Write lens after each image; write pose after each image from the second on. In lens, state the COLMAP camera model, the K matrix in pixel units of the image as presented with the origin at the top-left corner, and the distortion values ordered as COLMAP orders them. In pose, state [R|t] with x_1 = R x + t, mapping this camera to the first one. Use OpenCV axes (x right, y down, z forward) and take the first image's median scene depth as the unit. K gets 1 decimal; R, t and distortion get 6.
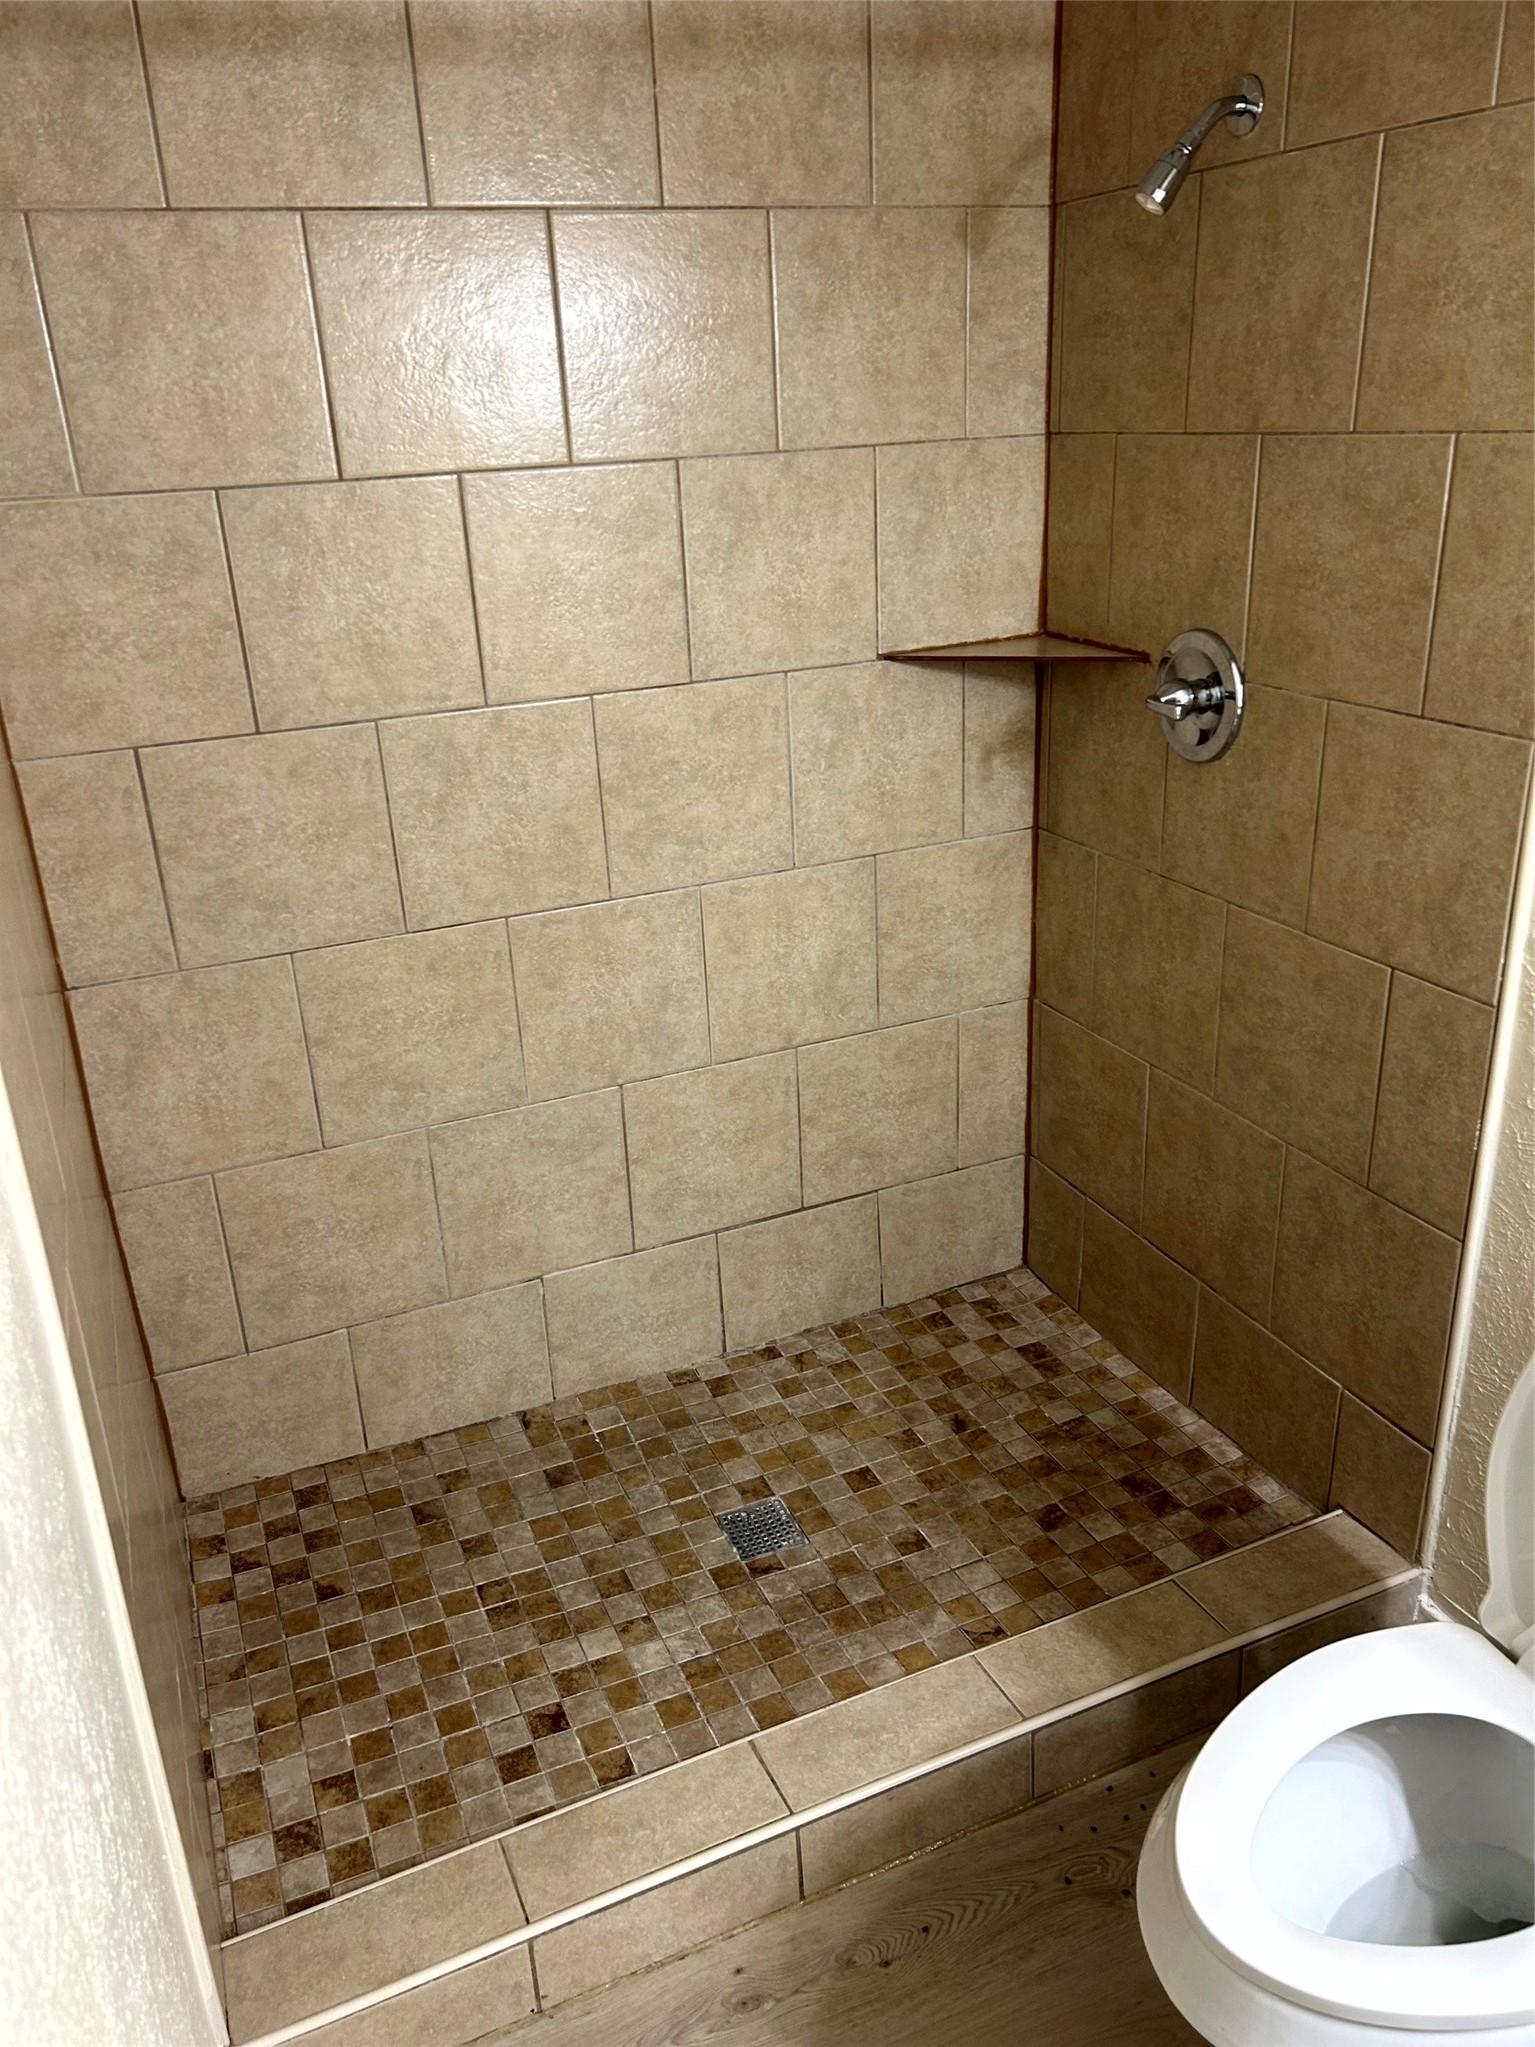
lens RADIAL K [[1522.5, 0, 764.6], [0, 1522.5, 1017.2], [0, 0, 1]] dist [0.034763, -0.038017]
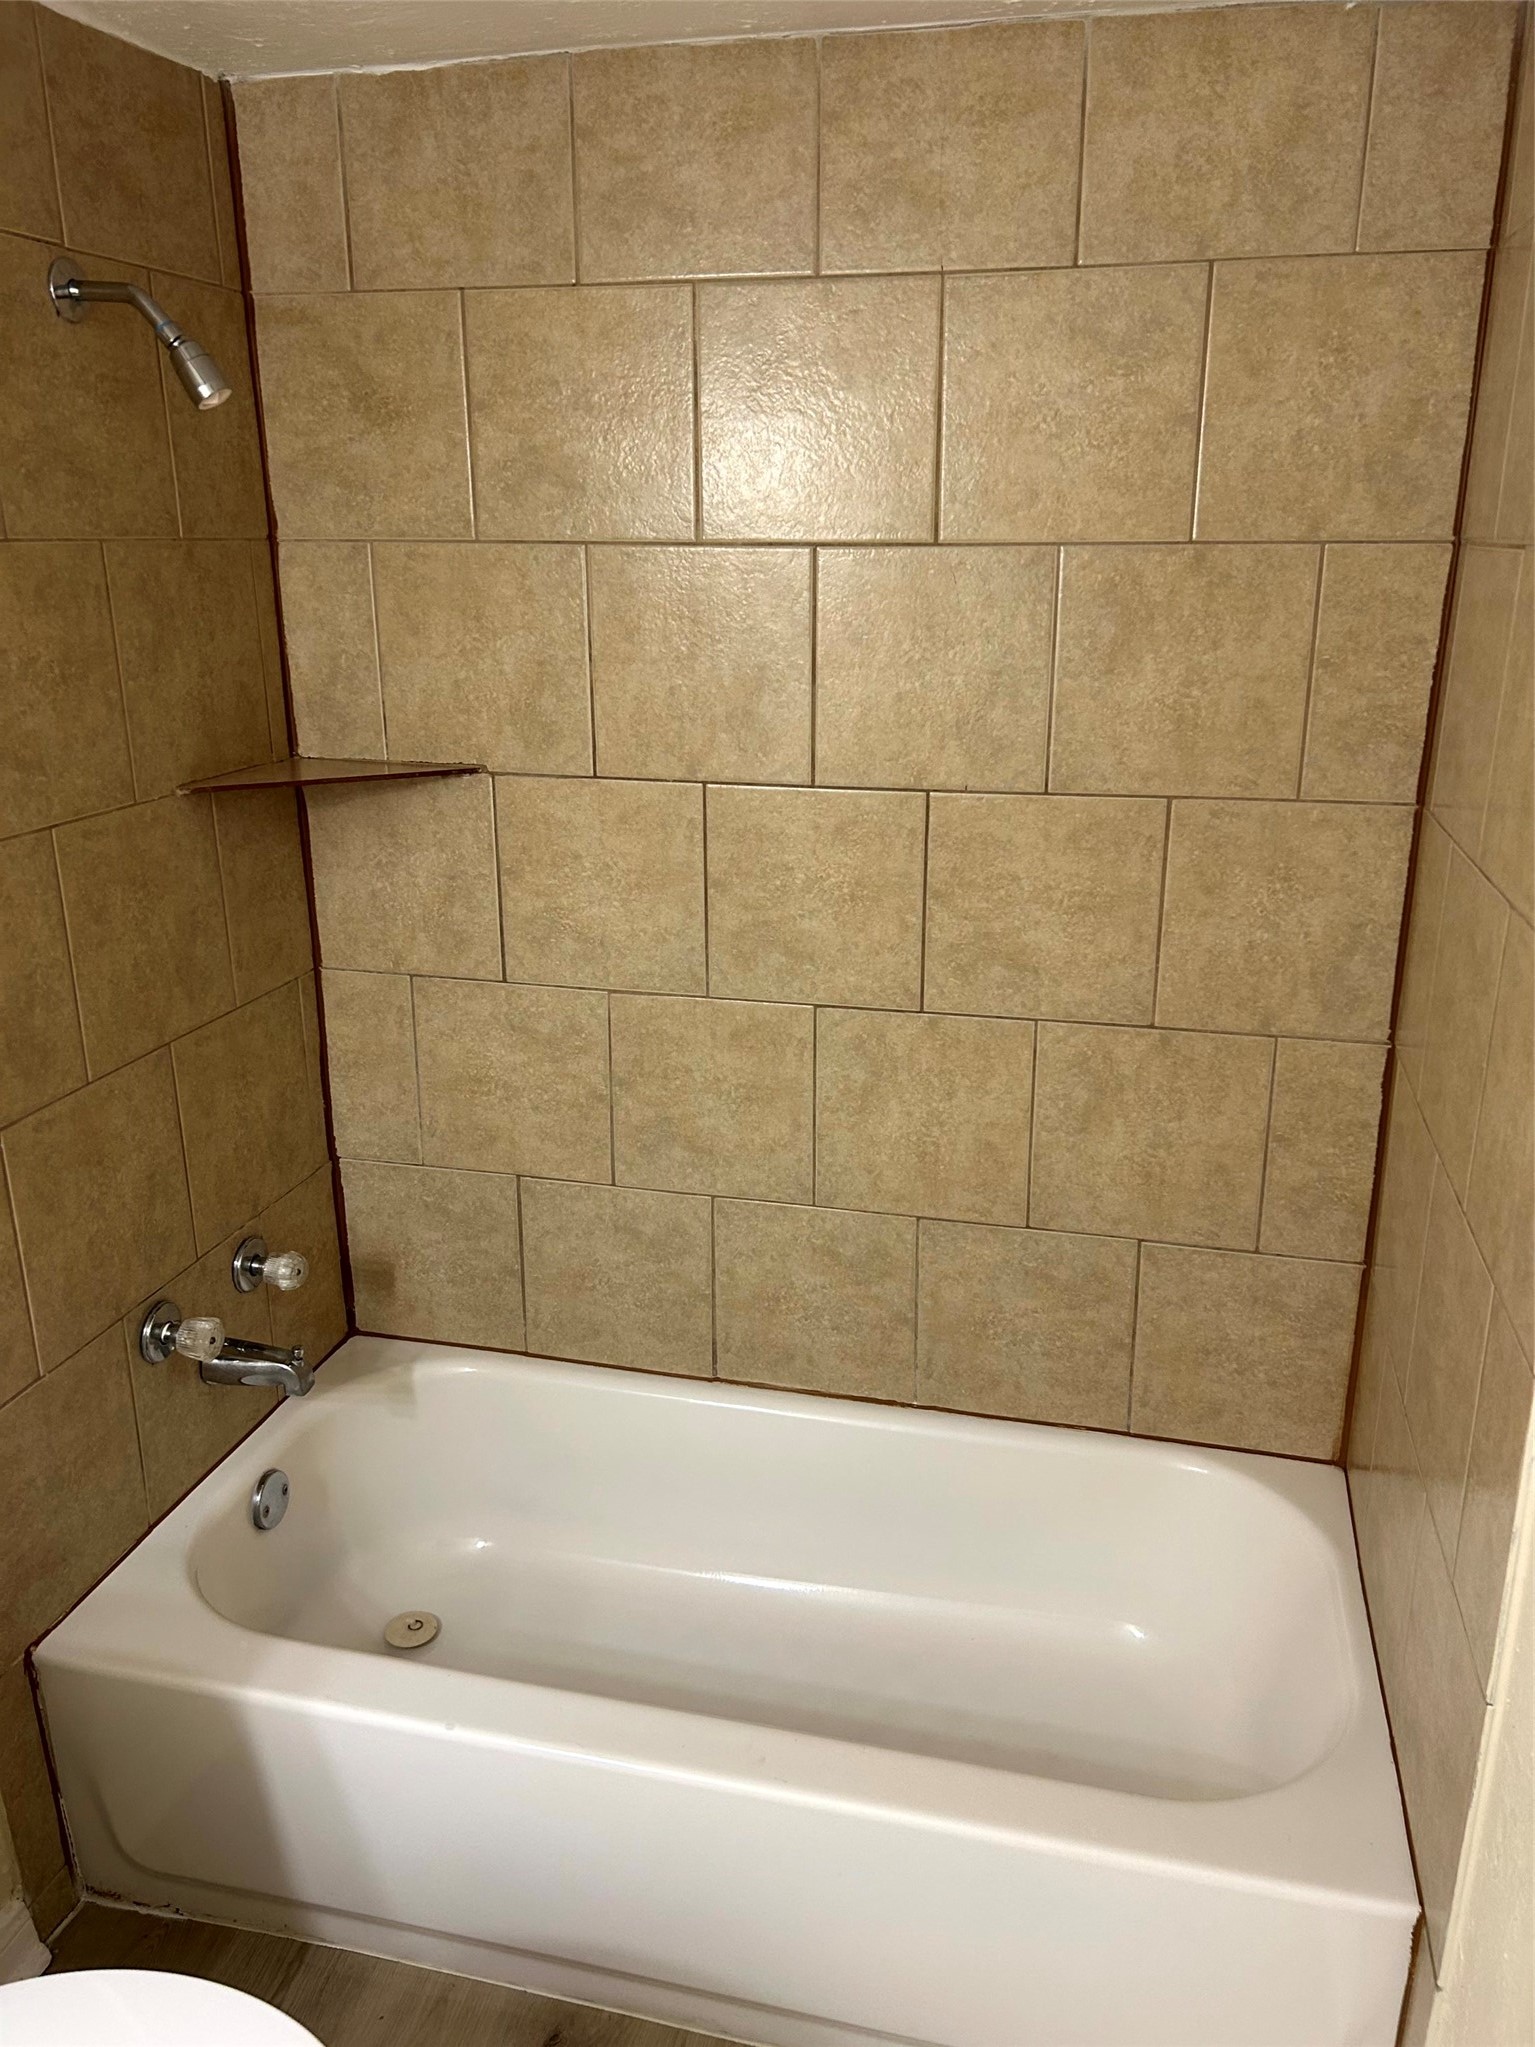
lens RADIAL K [[1641.4, 0, 767.1], [0, 1641.4, 1039.2], [0, 0, 1]] dist [0.053525, -0.035397]
pose [[0.805699, 0.230397, -0.545679, 0.373095], [-0.252480, 0.966952, 0.035478, -0.074473], [0.535820, 0.109188, 0.837243, 0.130272]]
